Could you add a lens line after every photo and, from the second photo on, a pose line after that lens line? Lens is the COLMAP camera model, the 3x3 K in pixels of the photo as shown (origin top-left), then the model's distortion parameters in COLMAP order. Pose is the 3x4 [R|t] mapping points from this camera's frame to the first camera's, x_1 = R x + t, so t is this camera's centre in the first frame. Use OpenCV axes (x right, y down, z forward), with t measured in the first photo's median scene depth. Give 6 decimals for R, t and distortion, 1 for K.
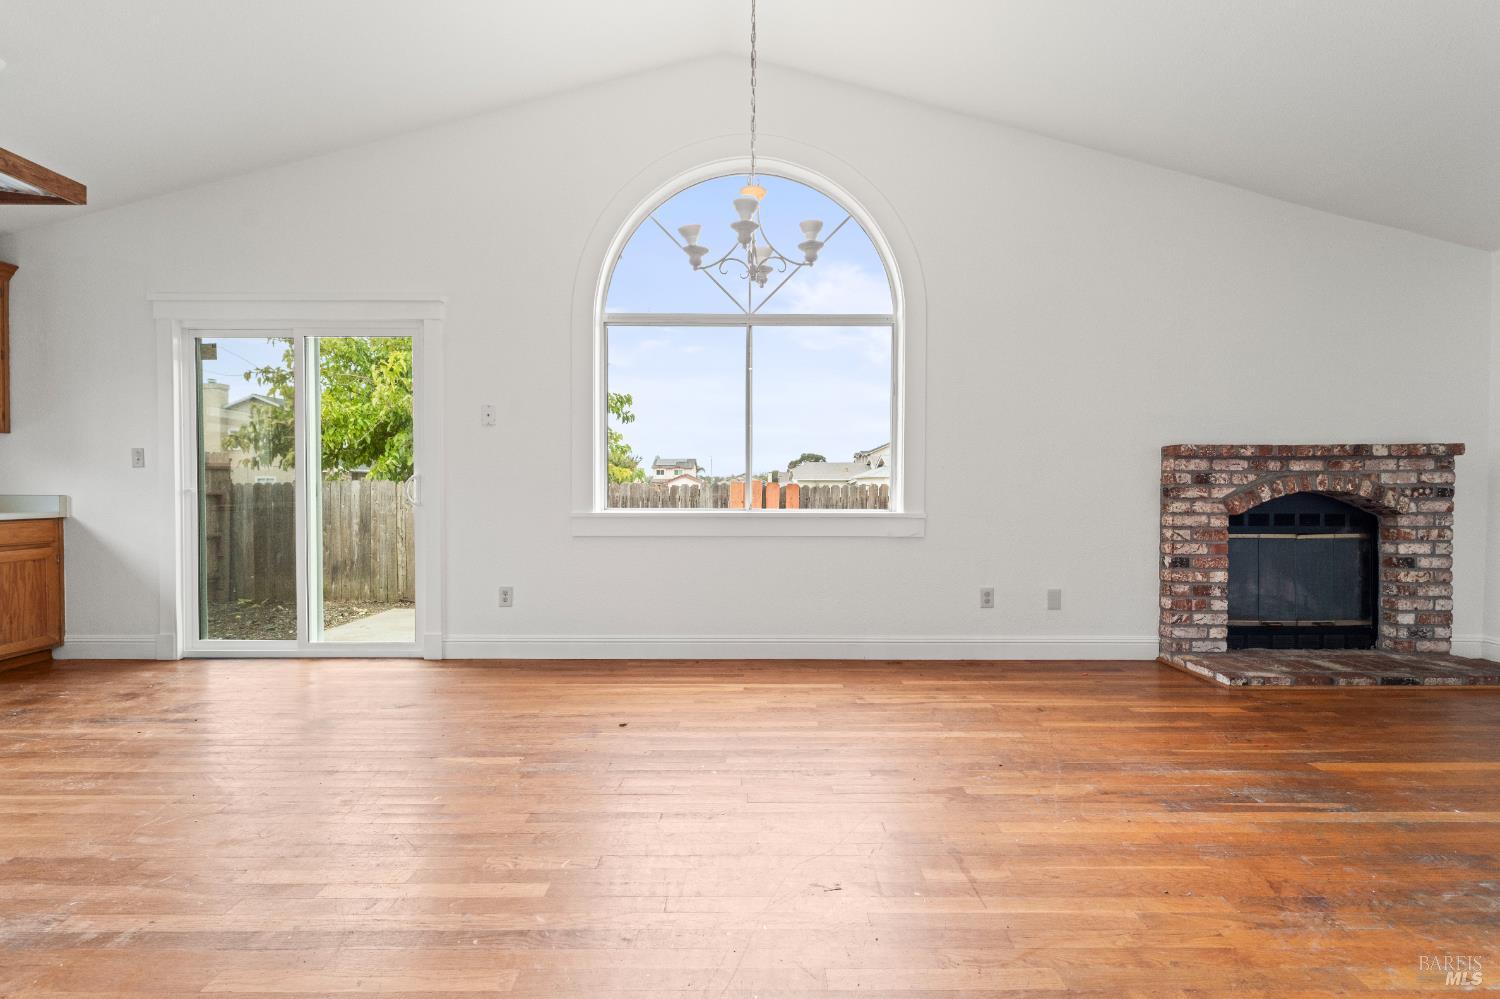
lens RADIAL K [[616.5, 0, 748.1], [0, 616.5, 498.7], [0, 0, 1]] dist [0.004166, -0.002838]
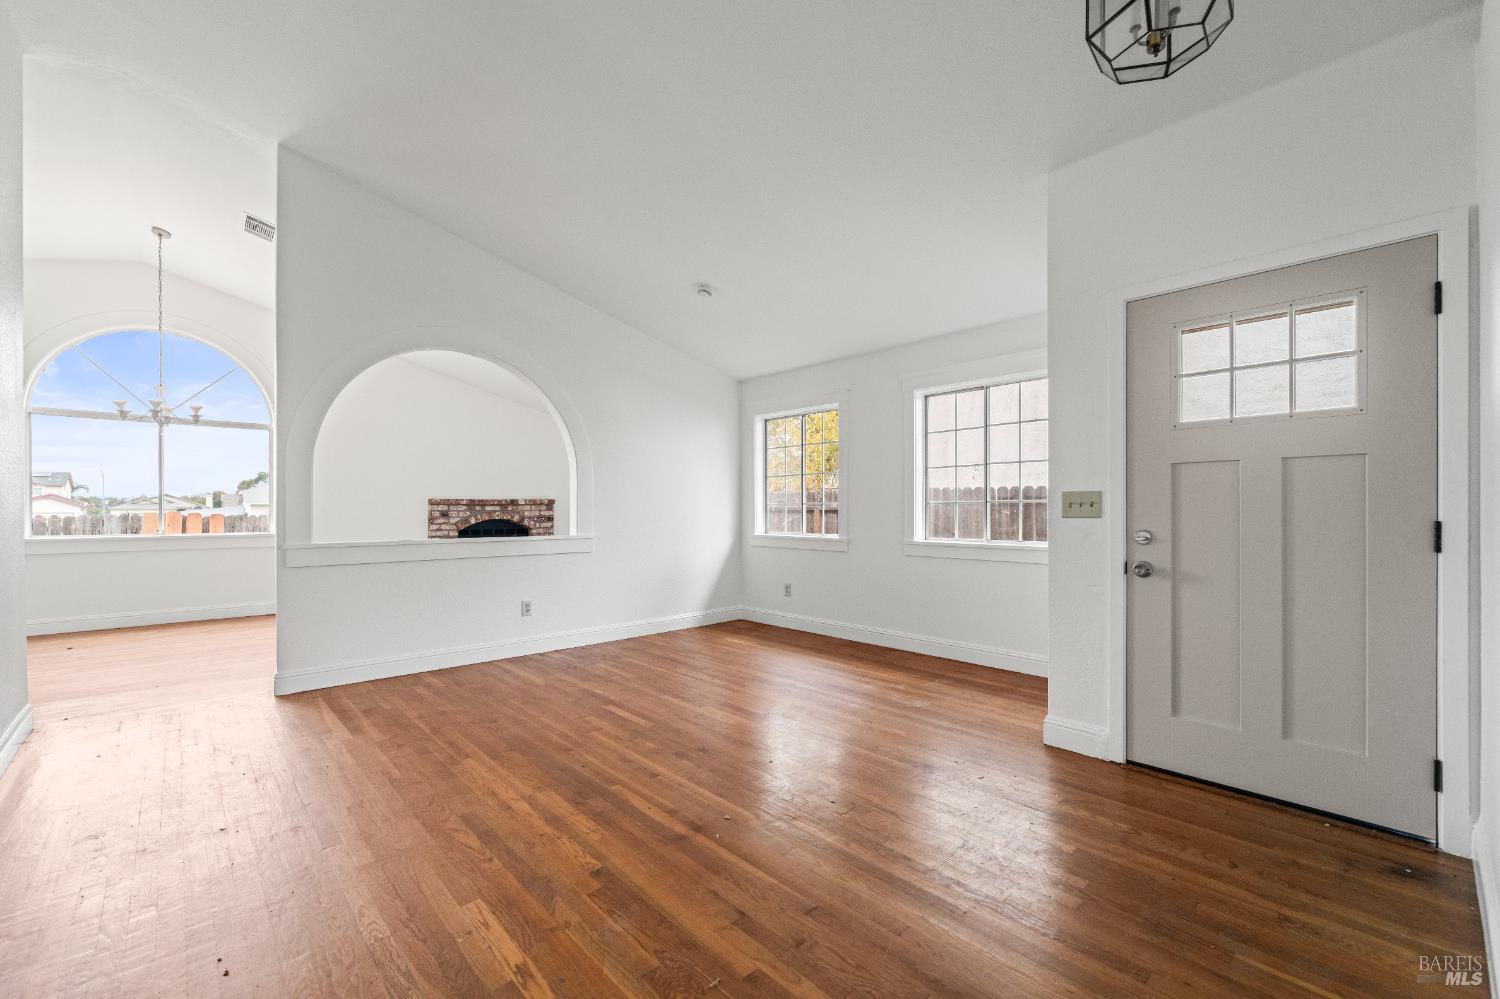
lens RADIAL K [[624.2, 0, 745.9], [0, 624.2, 512.4], [0, 0, 1]] dist [0.000684, -0.000002]
pose [[0.736602, -0.004433, 0.676312, 0.023788], [0.015354, 0.999830, -0.010169, 0.000722], [-0.676152, 0.017875, 0.736545, -1.355537]]
